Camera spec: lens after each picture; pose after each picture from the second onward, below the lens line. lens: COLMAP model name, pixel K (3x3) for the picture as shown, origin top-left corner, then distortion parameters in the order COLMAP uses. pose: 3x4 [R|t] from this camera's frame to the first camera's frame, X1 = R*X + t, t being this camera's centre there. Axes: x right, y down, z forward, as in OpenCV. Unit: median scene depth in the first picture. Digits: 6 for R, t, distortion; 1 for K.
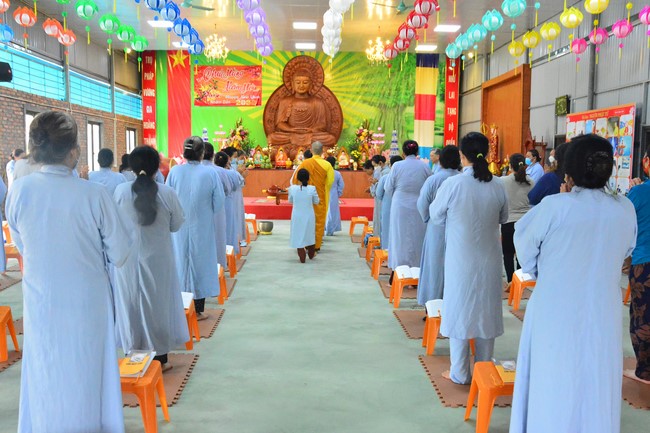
lens RADIAL K [[626.0, 0, 325.0], [0, 626.0, 216.5], [0, 0, 1]] dist [-0.017255, 0.007132]
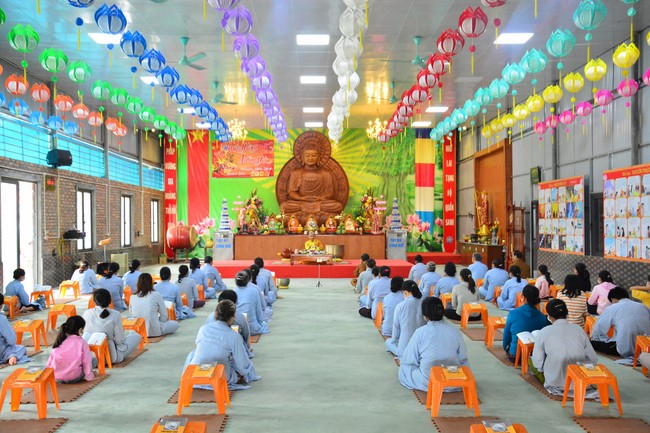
lens RADIAL K [[692.9, 0, 325.0], [0, 692.9, 216.5], [0, 0, 1]] dist [-0.004071, 0.001850]
pose [[0.999721, -0.017798, -0.015561, 0.004838], [0.016129, 0.994709, -0.101458, 0.016698], [0.017284, 0.101178, 0.994718, -0.201932]]
